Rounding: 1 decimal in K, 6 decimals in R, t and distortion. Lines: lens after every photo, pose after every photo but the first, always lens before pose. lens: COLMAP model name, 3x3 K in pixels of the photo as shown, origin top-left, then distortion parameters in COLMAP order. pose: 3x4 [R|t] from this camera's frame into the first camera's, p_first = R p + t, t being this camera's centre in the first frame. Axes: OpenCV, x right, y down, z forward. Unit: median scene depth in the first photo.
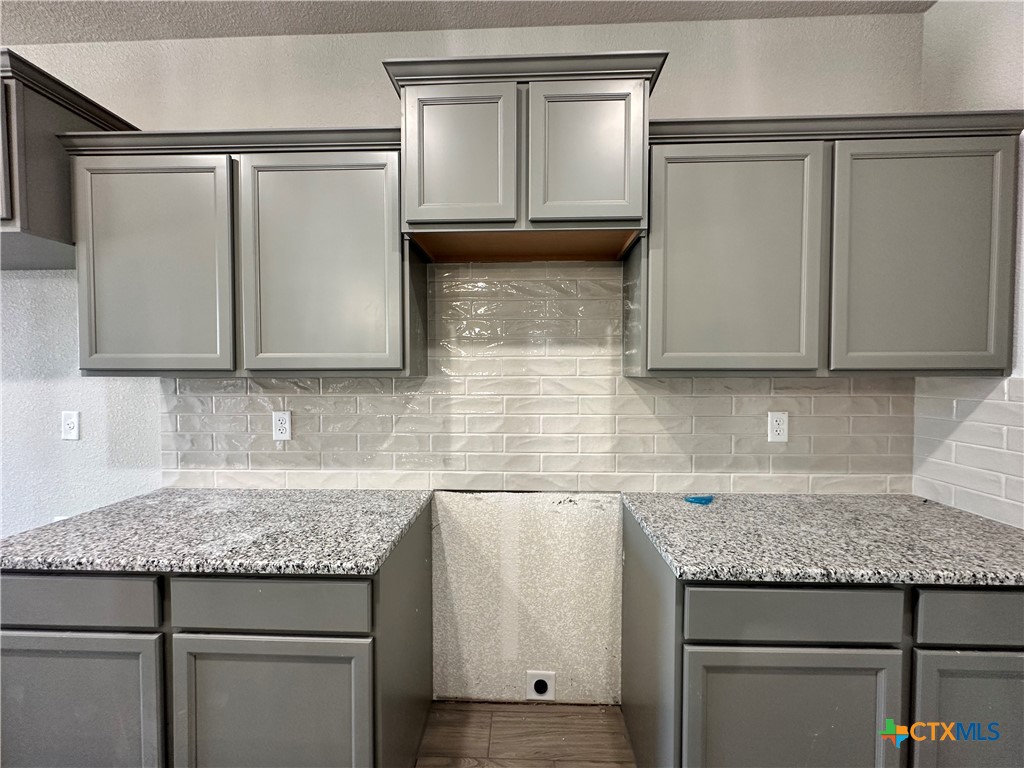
lens RADIAL K [[409.5, 0, 513.0], [0, 409.5, 384.0], [0, 0, 1]] dist [-0.004771, 0.000206]
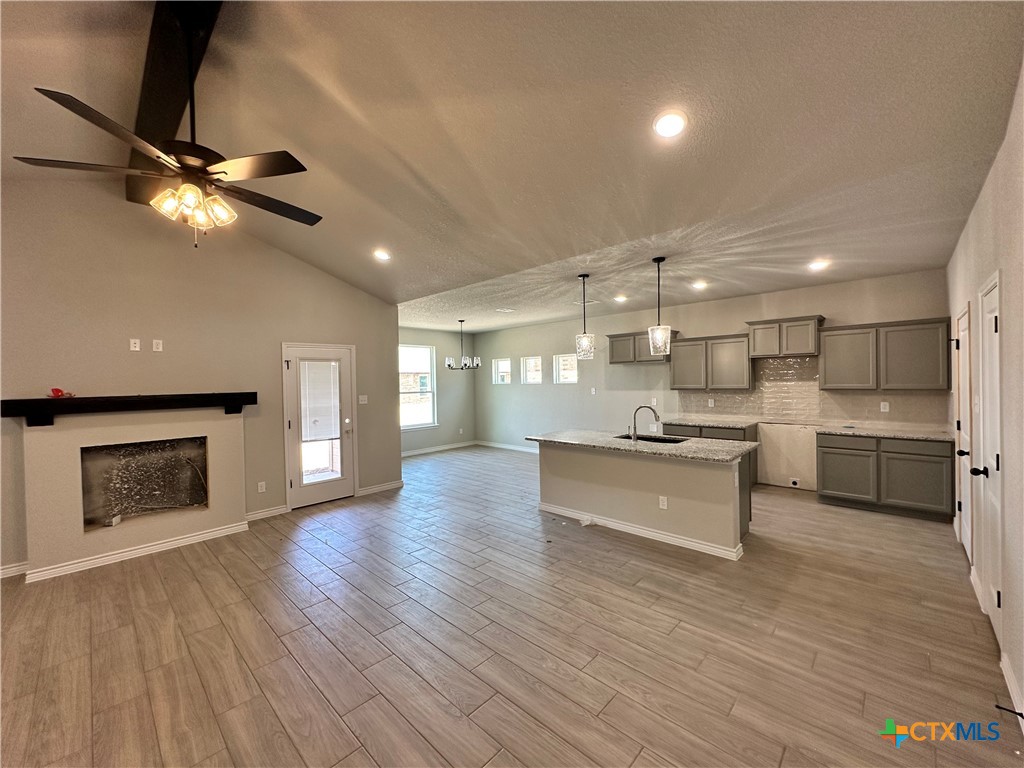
lens RADIAL K [[409.5, 0, 510.7], [0, 409.5, 384.2], [0, 0, 1]] dist [-0.004771, 0.000206]
pose [[0.744476, -0.005388, -0.667627, 0.601145], [-0.002583, 0.999937, -0.010951, -0.025189], [0.667644, 0.009878, 0.744415, -3.179529]]
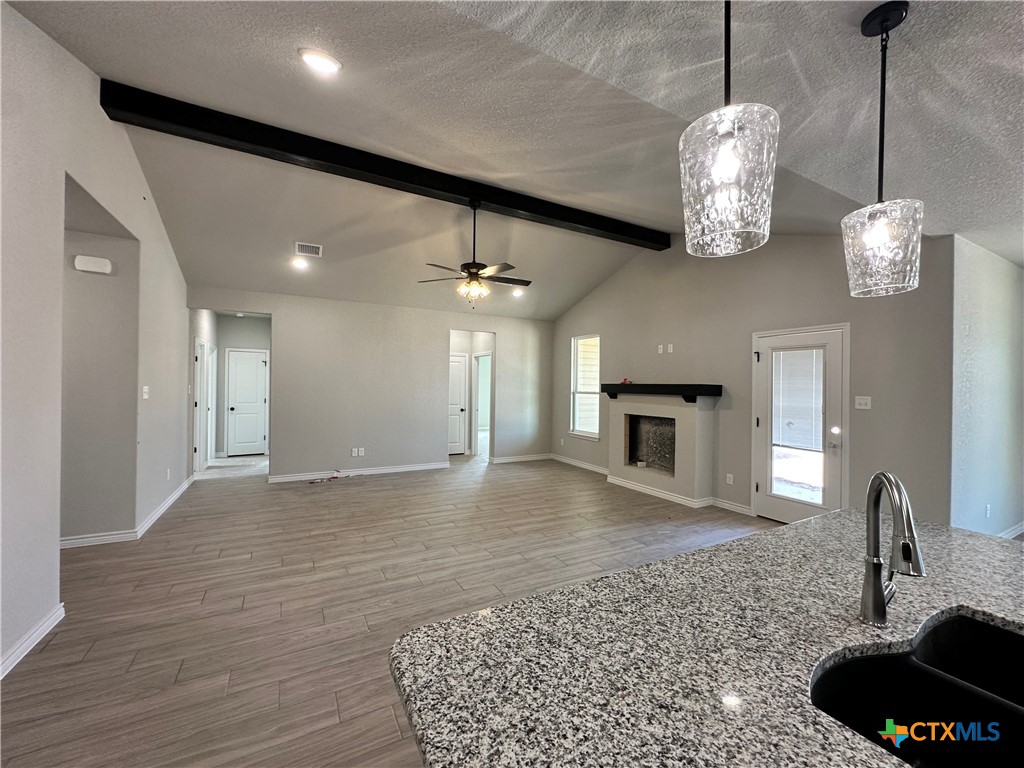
lens RADIAL K [[409.5, 0, 513.2], [0, 409.5, 382.1], [0, 0, 1]] dist [-0.004771, 0.000206]
pose [[-0.860736, -0.012728, -0.508893, 0.179182], [-0.027494, 0.999391, 0.021509, -0.040244], [0.508309, 0.032505, -0.860561, -0.358321]]
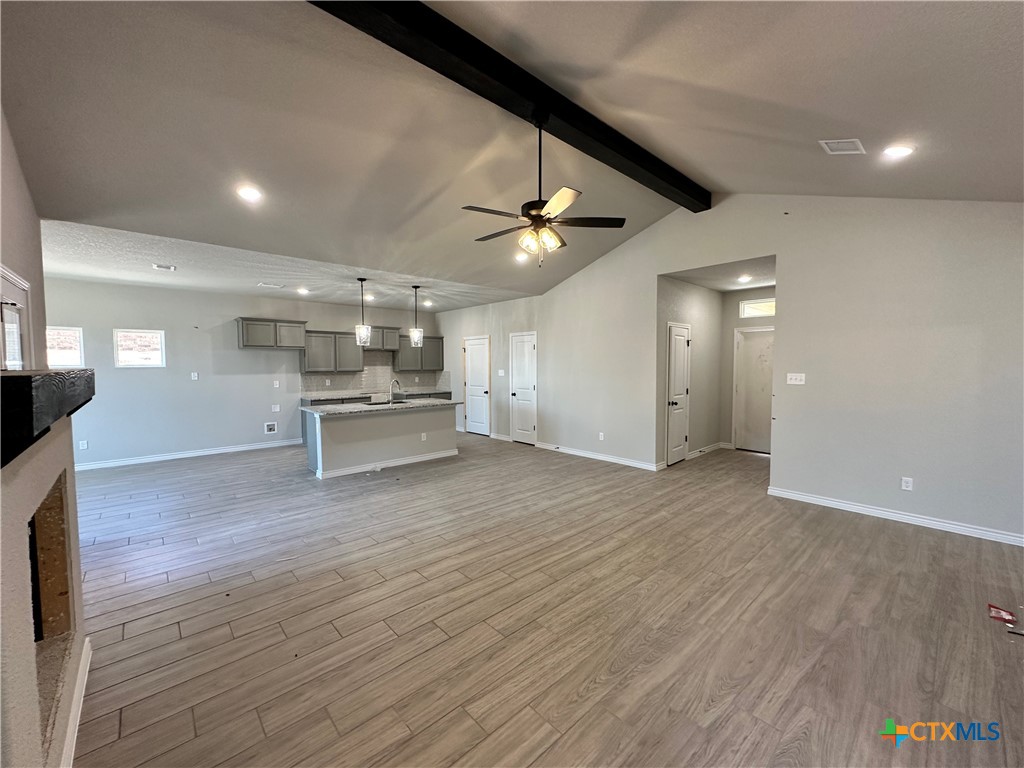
lens RADIAL K [[409.5, 0, 512.9], [0, 409.5, 384.4], [0, 0, 1]] dist [-0.004771, 0.000206]
pose [[0.716000, -0.035254, 0.697210, -2.504954], [0.024116, 0.999377, 0.025767, 0.055561], [-0.697684, -0.001636, 0.716404, -4.233962]]
